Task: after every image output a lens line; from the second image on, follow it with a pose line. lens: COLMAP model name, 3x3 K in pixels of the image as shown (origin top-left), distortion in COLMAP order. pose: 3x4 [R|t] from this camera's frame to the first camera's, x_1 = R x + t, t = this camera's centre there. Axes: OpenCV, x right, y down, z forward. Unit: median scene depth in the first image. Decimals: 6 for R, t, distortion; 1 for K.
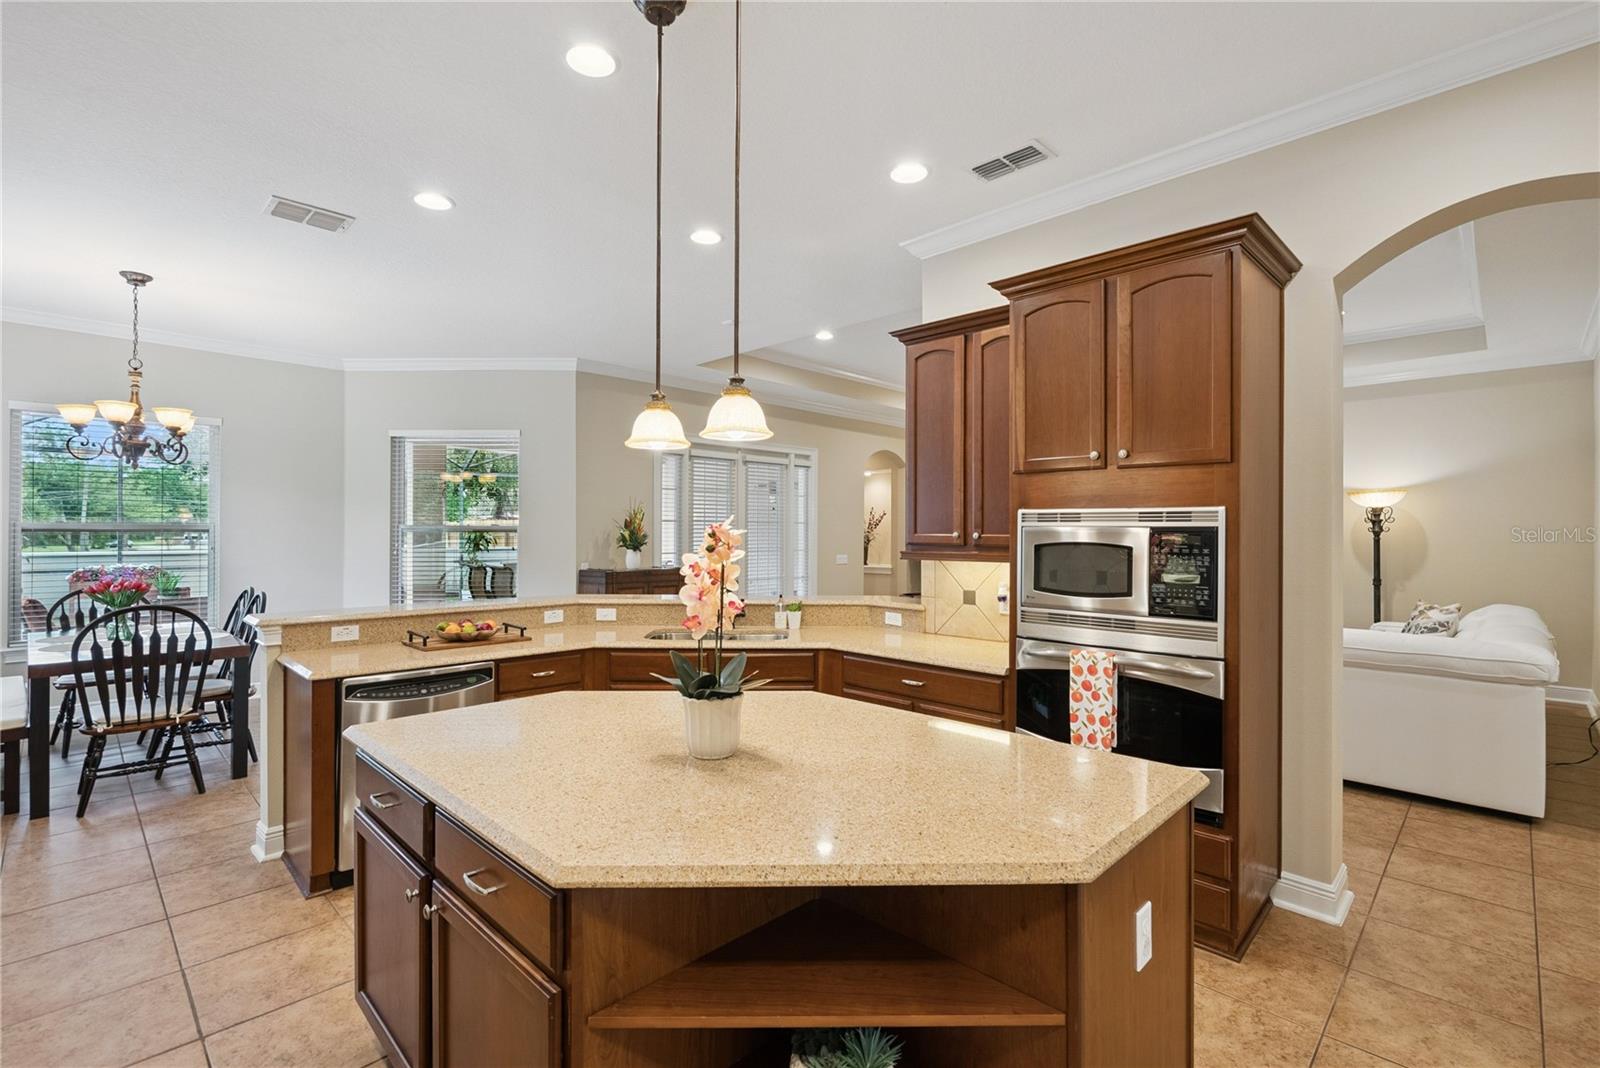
lens RADIAL K [[730.2, 0, 807.0], [0, 730.2, 532.7], [0, 0, 1]] dist [-0.005013, 0.001569]
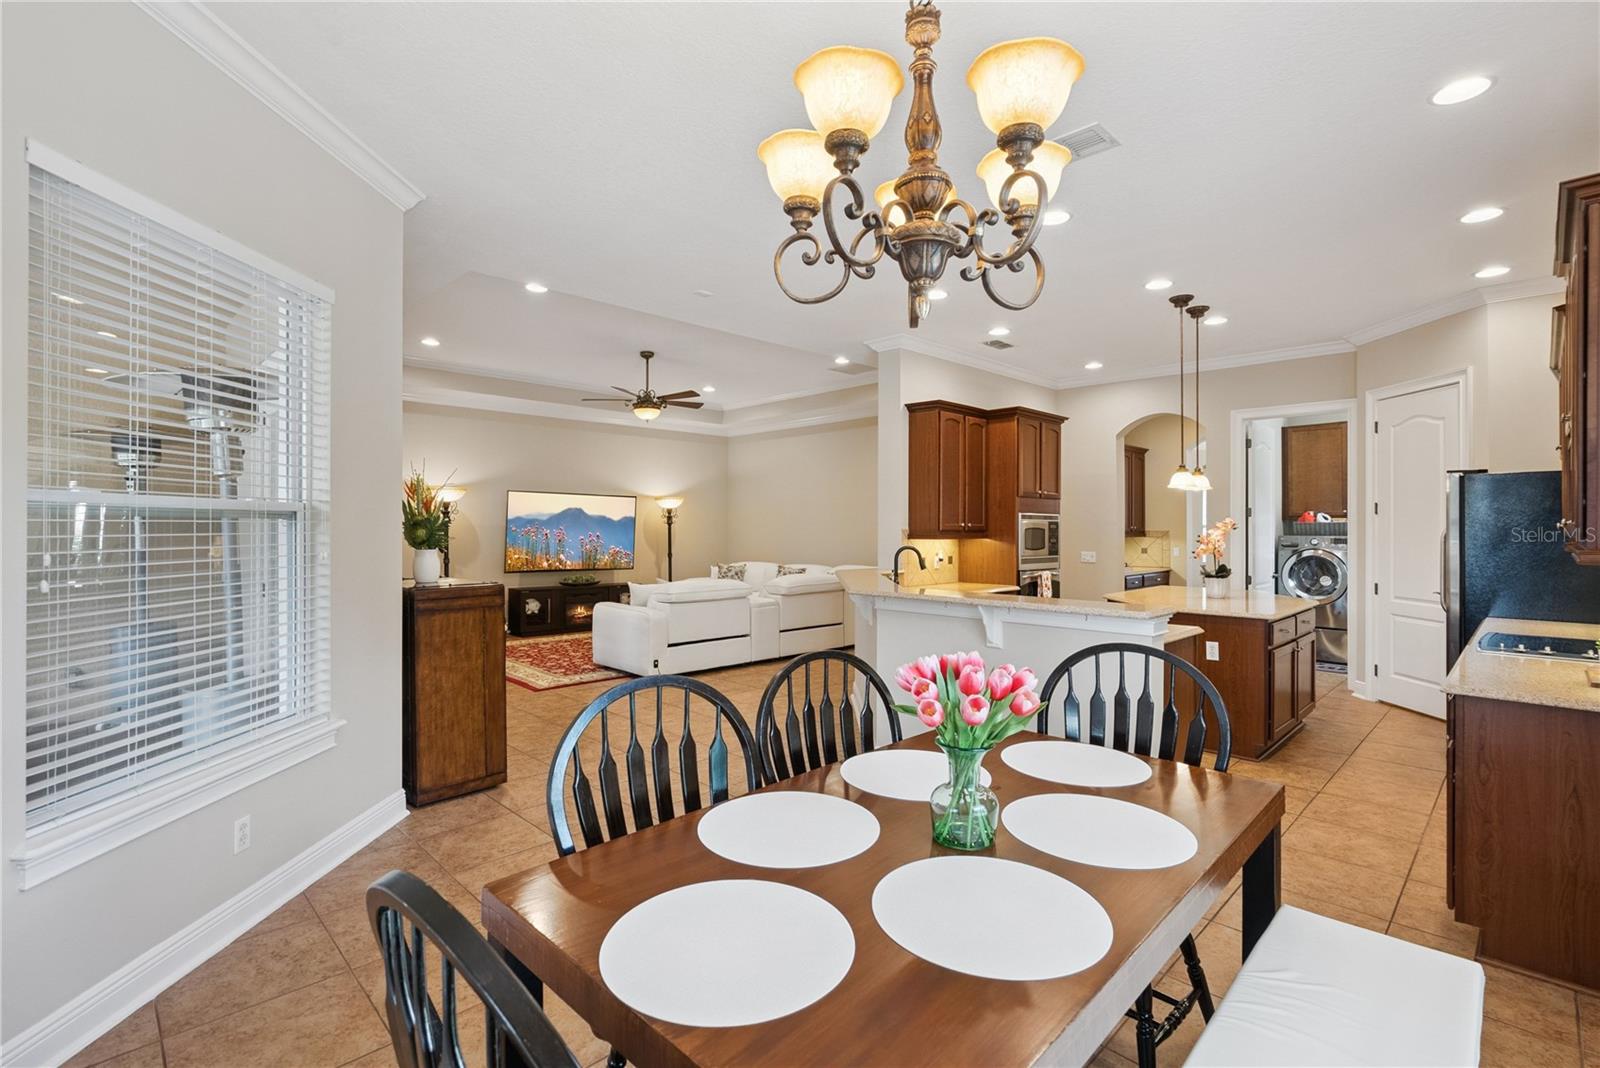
lens RADIAL K [[730.2, 0, 800.0], [0, 730.2, 529.3], [0, 0, 1]] dist [-0.005013, 0.001569]
pose [[0.029220, -0.002429, 0.999570, -1.359002], [-0.003143, 0.999992, 0.002522, 0.009617], [-0.999568, -0.003216, 0.029212, 1.128508]]
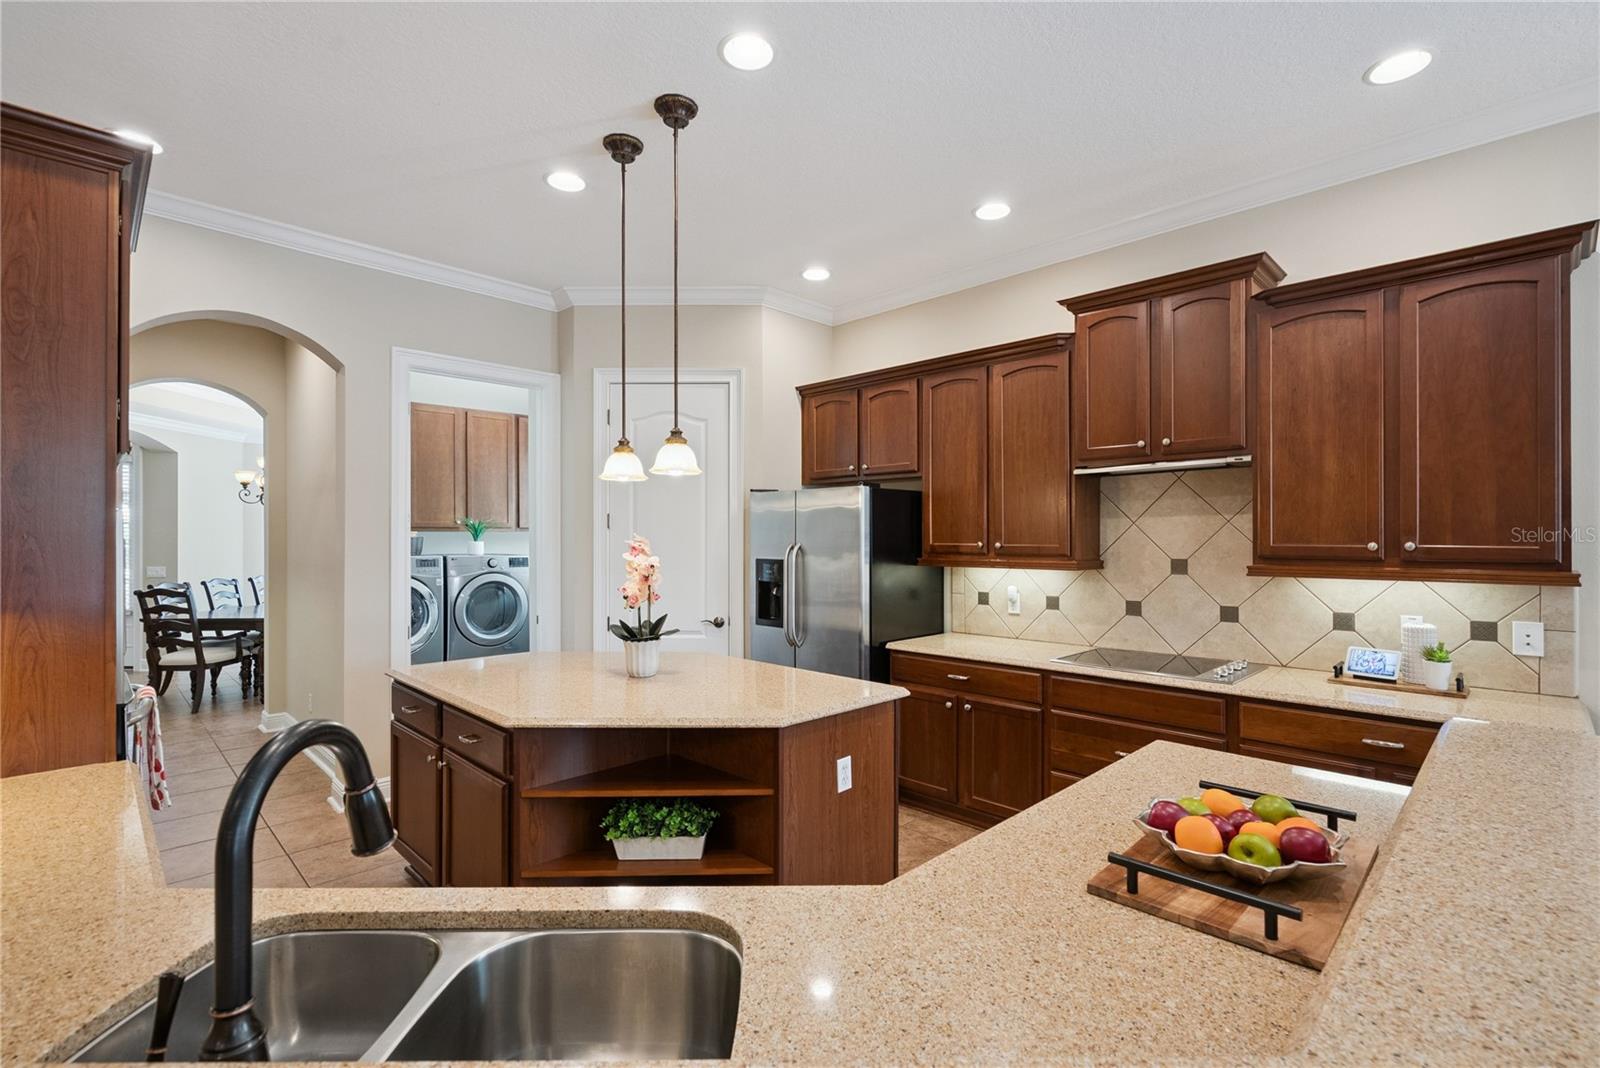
lens RADIAL K [[730.2, 0, 812.0], [0, 730.2, 534.5], [0, 0, 1]] dist [-0.005013, 0.001569]
pose [[-0.999957, -0.002642, 0.008905, -0.229300], [-0.002722, 0.999956, -0.008963, -0.001048], [-0.008880, -0.008987, -0.999920, 1.151918]]
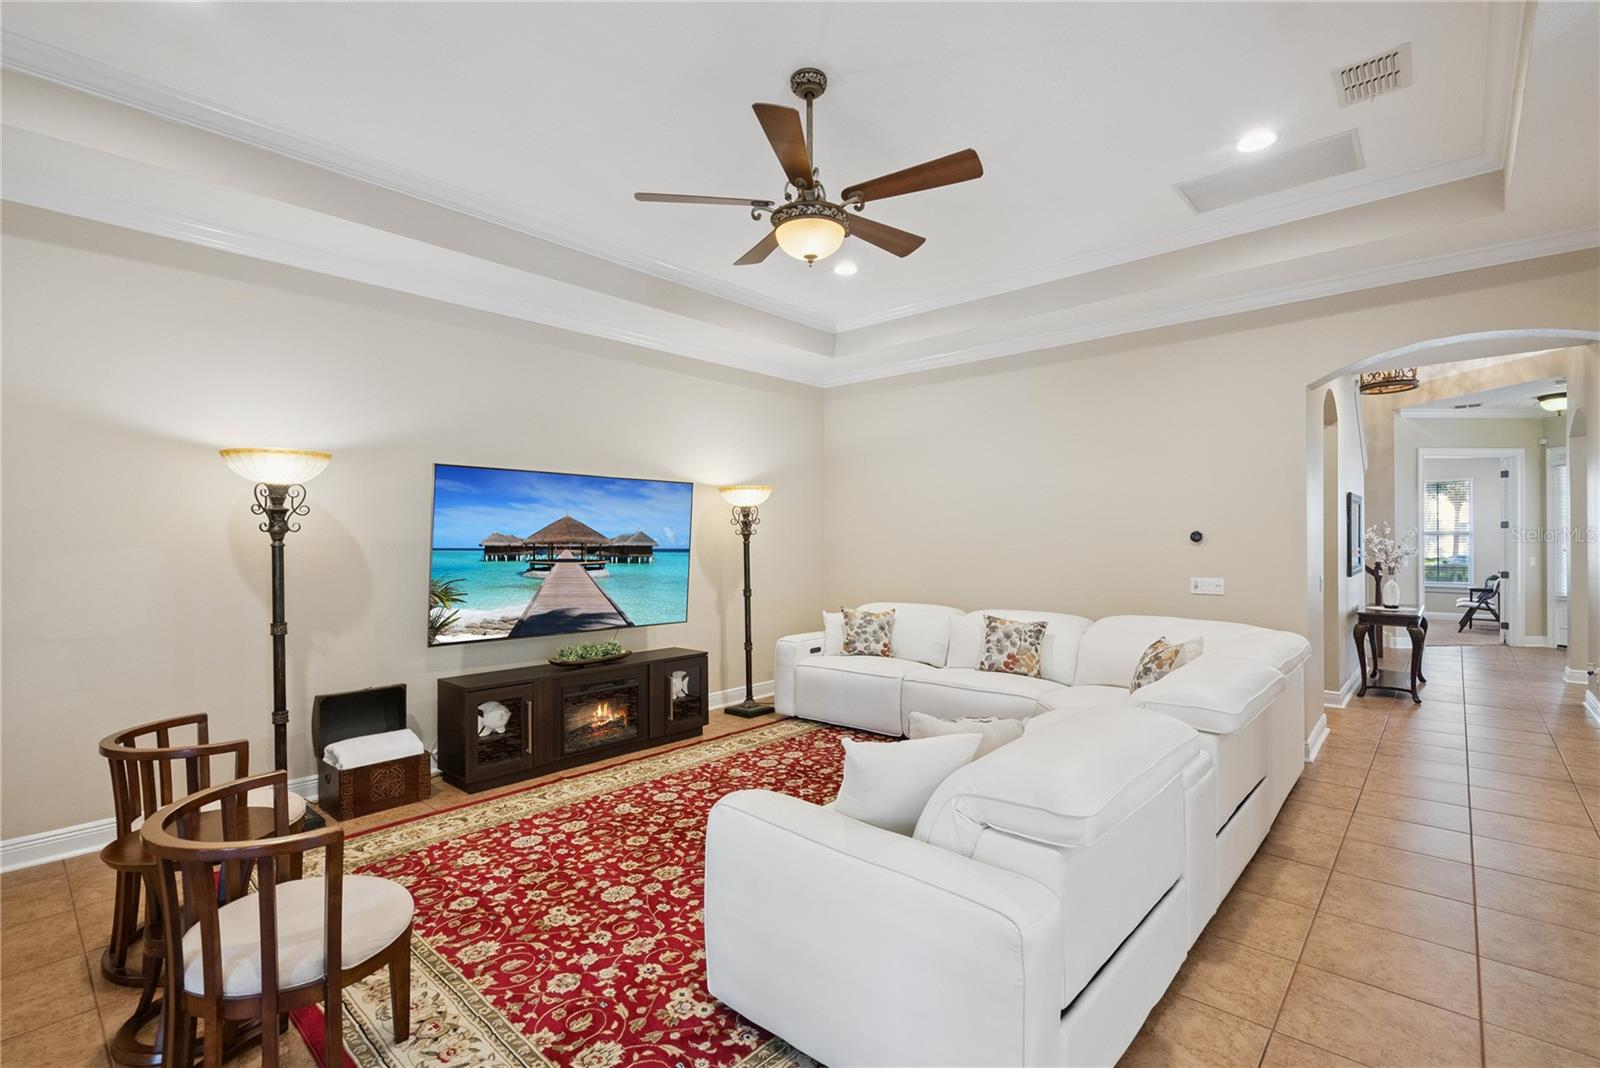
lens RADIAL K [[730.2, 0, 800.5], [0, 730.2, 533.4], [0, 0, 1]] dist [-0.005013, 0.001569]
pose [[-0.032550, 0.005700, 0.999454, -0.151664], [0.004407, 0.999975, -0.005559, 0.003257], [-0.999460, 0.004224, -0.032575, 1.627332]]
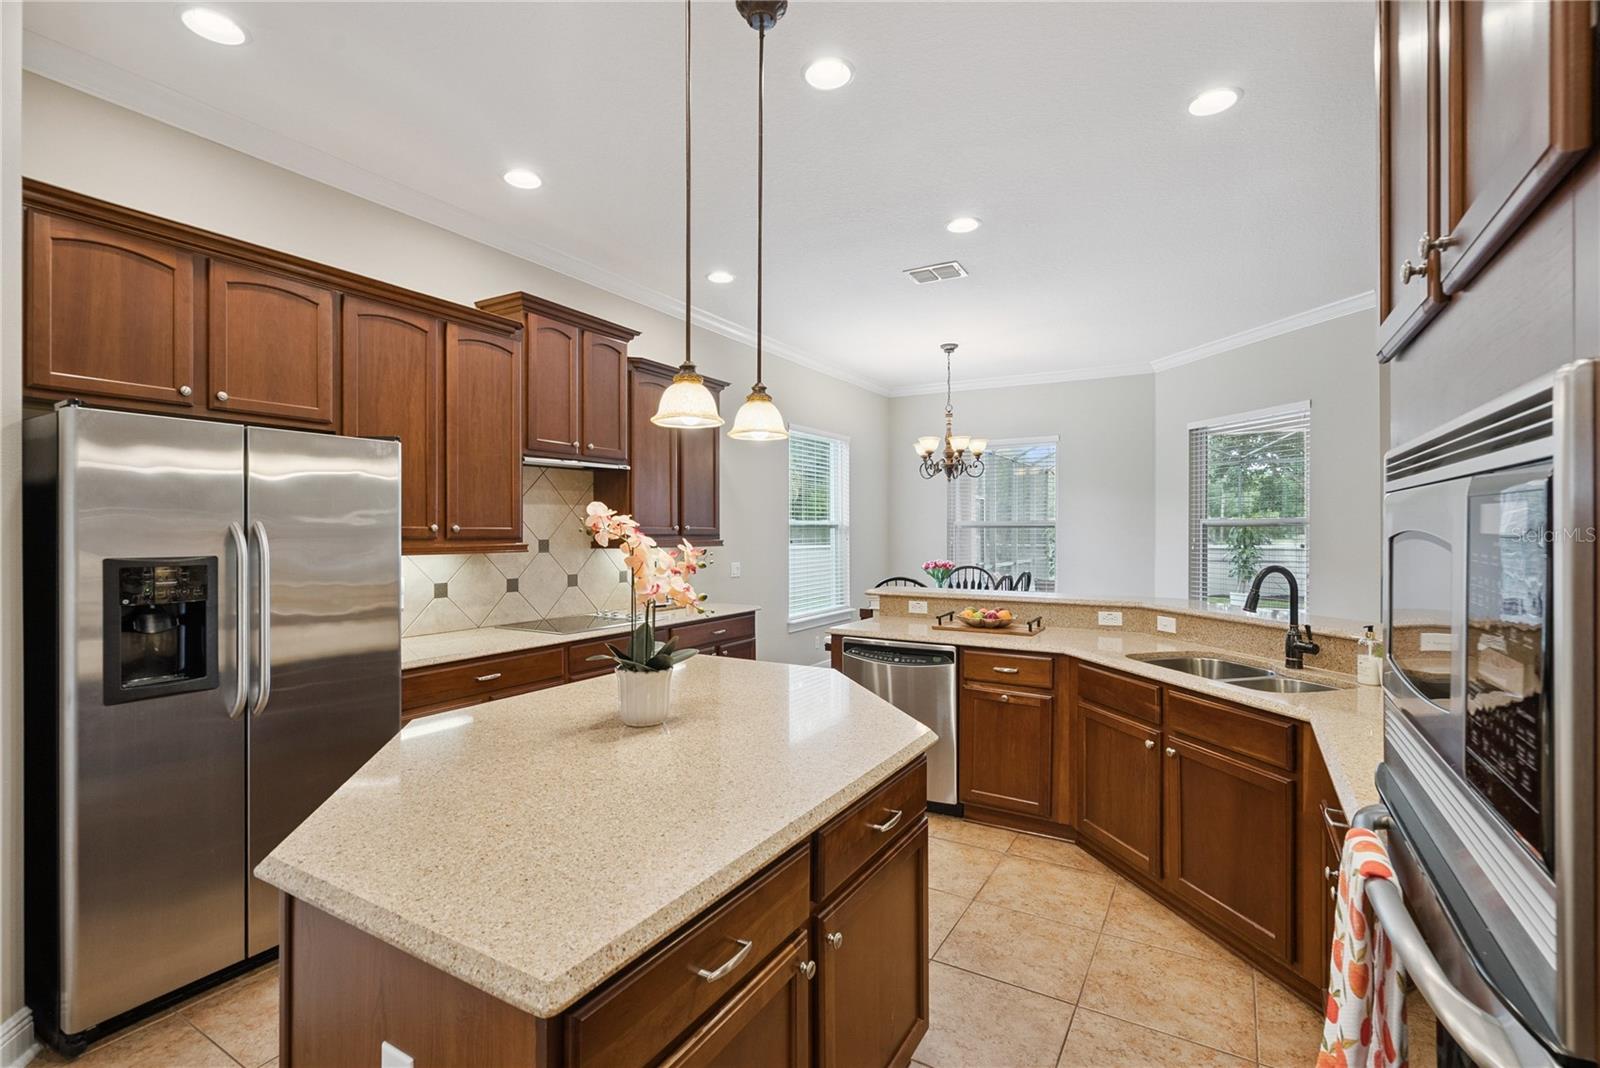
lens RADIAL K [[730.2, 0, 802.3], [0, 730.2, 536.3], [0, 0, 1]] dist [-0.005013, 0.001569]
pose [[0.230942, 0.005313, -0.972953, 0.428477], [0.002245, 0.999980, 0.005994, 0.008318], [0.972965, -0.003569, 0.230925, 0.426305]]
